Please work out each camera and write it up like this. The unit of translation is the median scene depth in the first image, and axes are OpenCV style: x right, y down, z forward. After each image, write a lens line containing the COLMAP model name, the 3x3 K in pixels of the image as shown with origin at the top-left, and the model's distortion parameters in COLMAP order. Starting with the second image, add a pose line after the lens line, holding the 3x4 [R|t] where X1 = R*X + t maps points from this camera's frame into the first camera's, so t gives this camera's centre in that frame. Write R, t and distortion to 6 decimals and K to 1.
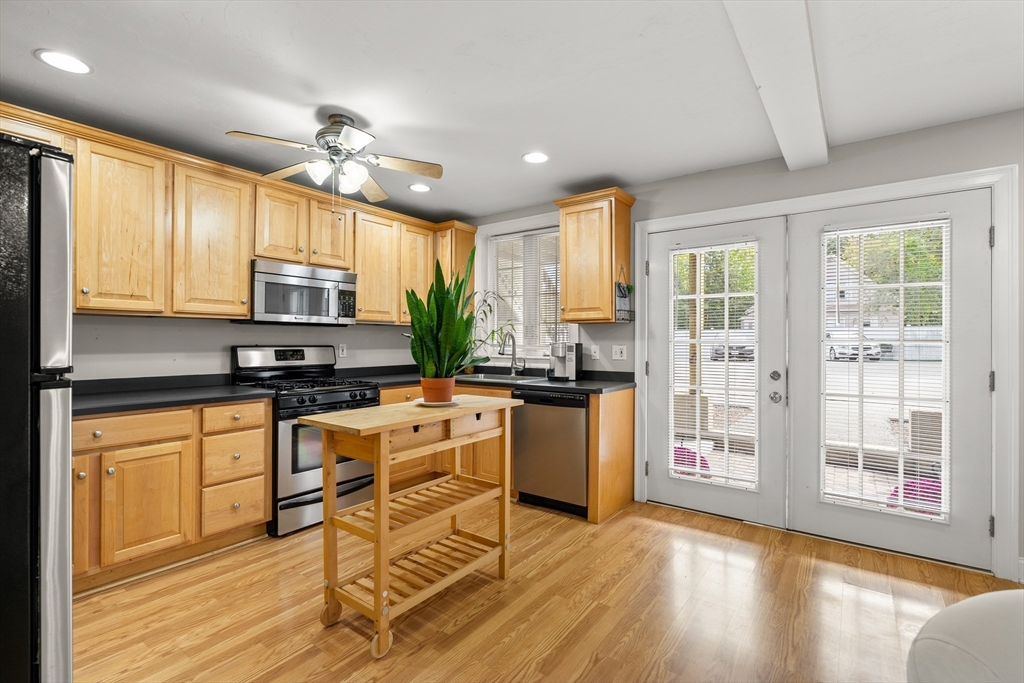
lens RADIAL K [[464.0, 0, 514.0], [0, 464.0, 341.6], [0, 0, 1]] dist [-0.004480, 0.000676]
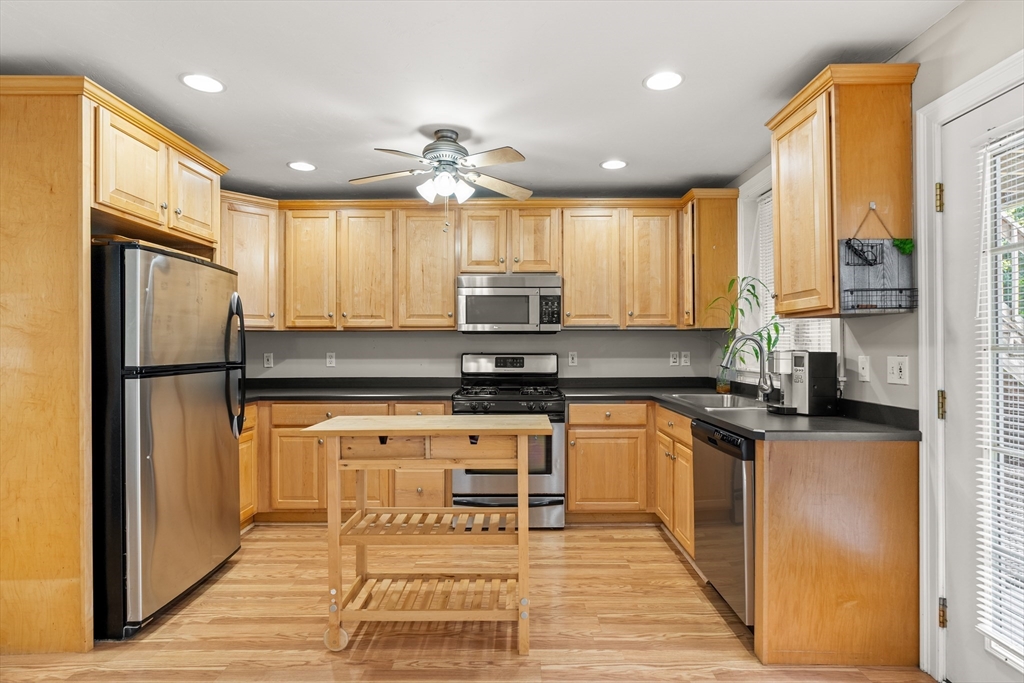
lens RADIAL K [[517.6, 0, 515.6], [0, 517.6, 345.3], [0, 0, 1]] dist [-0.002376, -0.000264]
pose [[0.588741, -0.006795, -0.808293, 0.489052], [0.003519, 0.999977, -0.005843, -0.002769], [0.808314, 0.000596, 0.588751, 0.344126]]
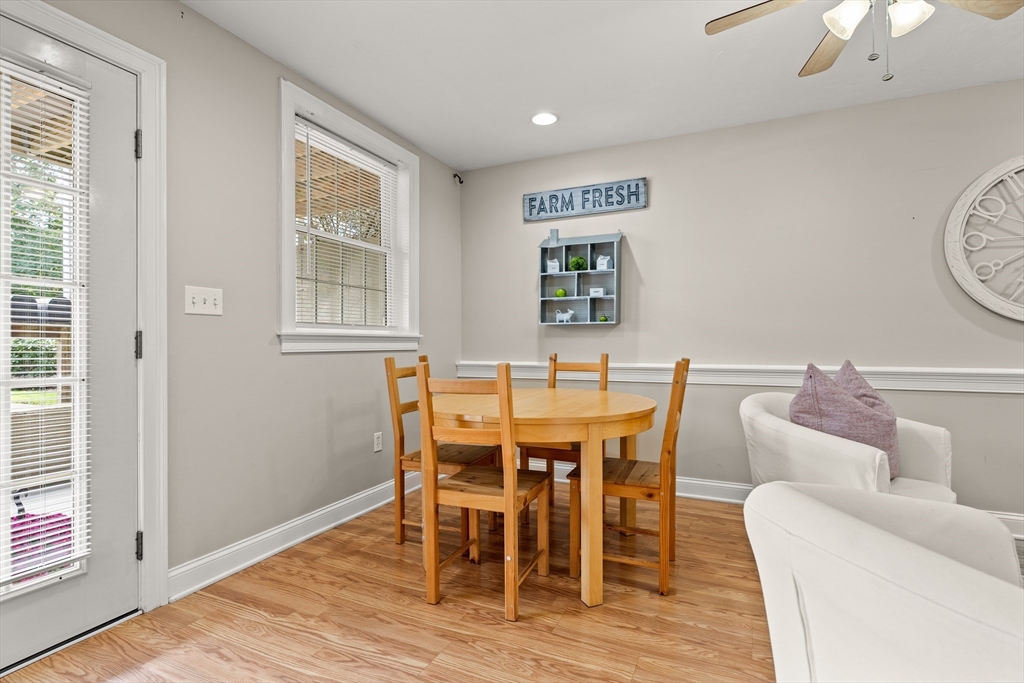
lens RADIAL K [[495.2, 0, 514.5], [0, 495.2, 341.4], [0, 0, 1]] dist [-0.003200, -0.000211]
pose [[-0.204359, 0.001158, 0.978895, 0.117664], [0.006016, 0.999982, 0.000073, 0.061473], [-0.978877, 0.005904, -0.204362, 0.427744]]
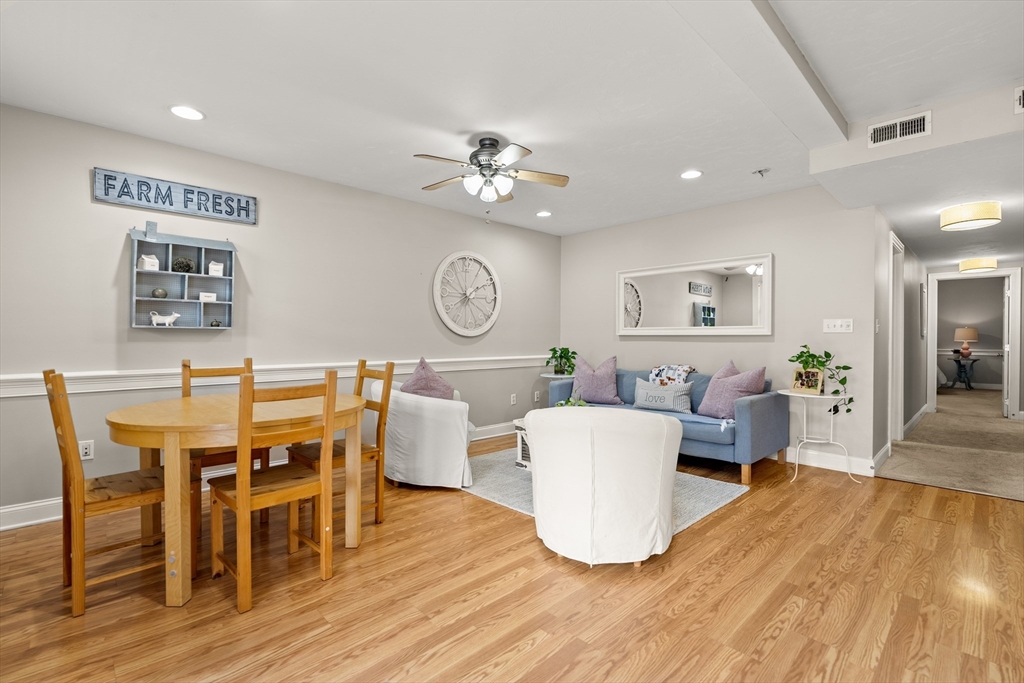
lens RADIAL K [[464.0, 0, 514.0], [0, 464.0, 341.6], [0, 0, 1]] dist [-0.004480, 0.000676]
pose [[-0.986211, -0.005782, 0.165394, 0.305103], [-0.003995, 0.999930, 0.011136, 0.039433], [-0.165447, 0.010322, -0.986165, 0.902100]]
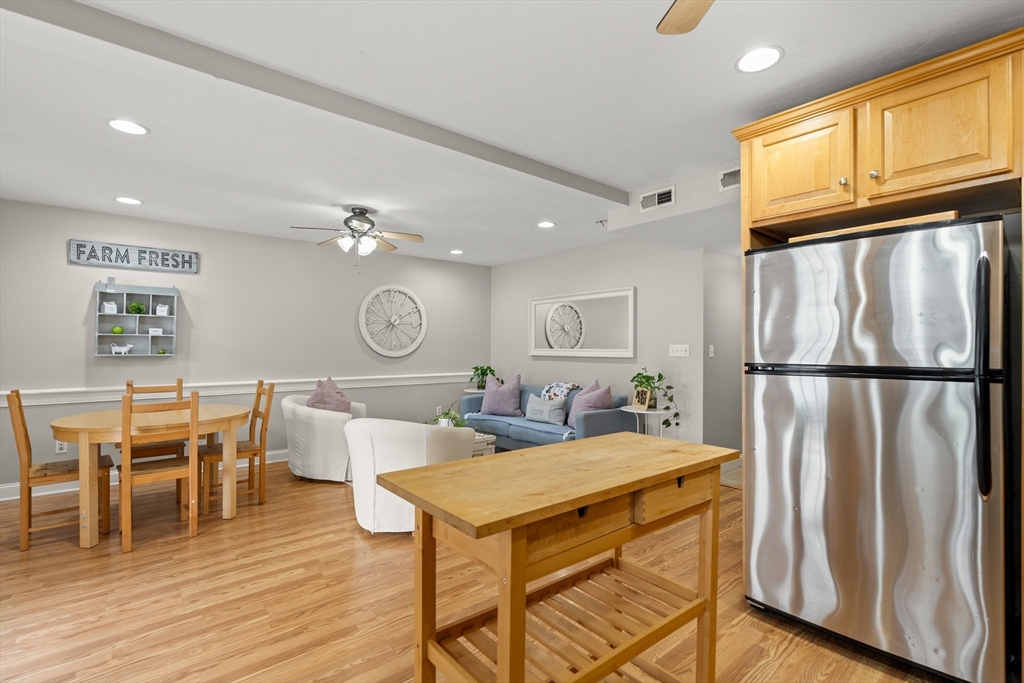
lens RADIAL K [[467.9, 0, 510.9], [0, 467.9, 346.0], [0, 0, 1]] dist [-0.001884, 0.000315]
pose [[-0.969564, -0.002741, 0.244823, -0.169489], [-0.002692, 0.999996, 0.000535, -0.004291], [-0.244824, -0.000140, -0.969568, 1.060870]]
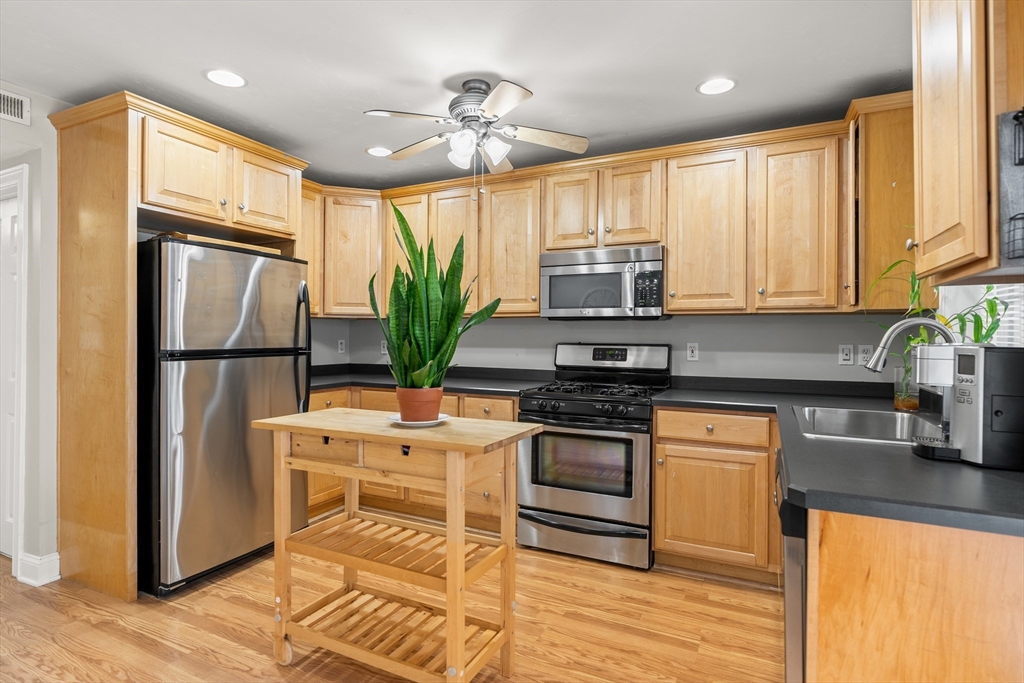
lens RADIAL K [[519.7, 0, 512.8], [0, 519.7, 336.2], [0, 0, 1]] dist [-0.003223, -0.000132]
pose [[0.173339, -0.002352, -0.984859, 0.463868], [-0.006423, 0.999973, -0.003518, -0.000813], [0.984841, 0.006936, 0.173319, 0.688883]]
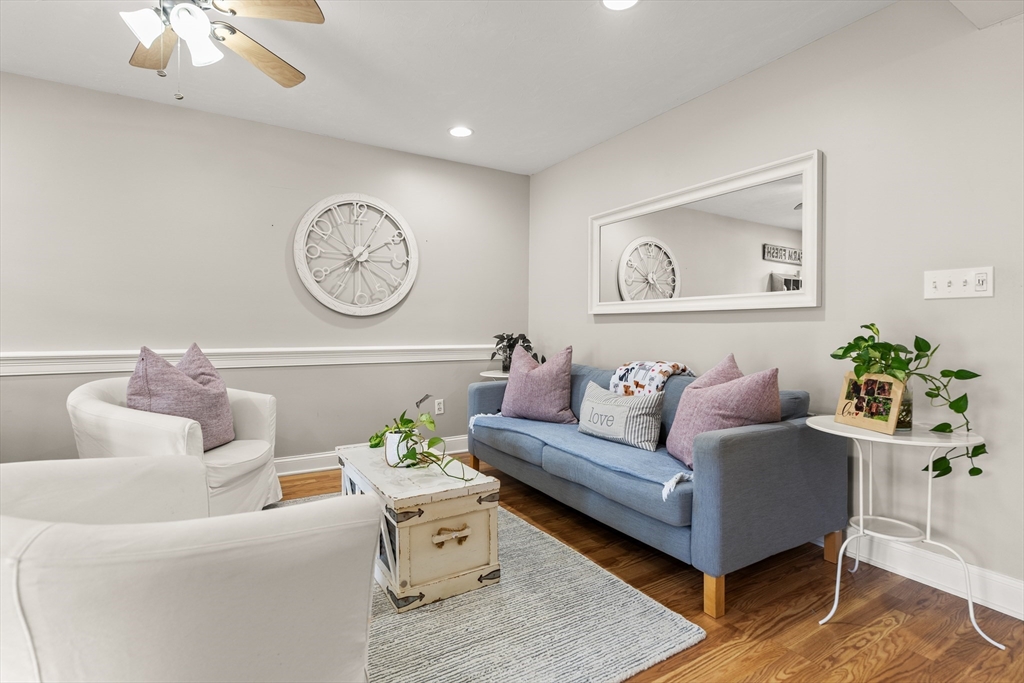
lens RADIAL K [[488.7, 0, 511.0], [0, 488.7, 330.9], [0, 0, 1]] dist [-0.001989, 0.000127]
pose [[-0.925769, -0.007845, 0.378008, -0.041658], [-0.005107, 0.999953, 0.008245, 0.063505], [-0.378055, 0.005703, -0.925766, 0.339988]]
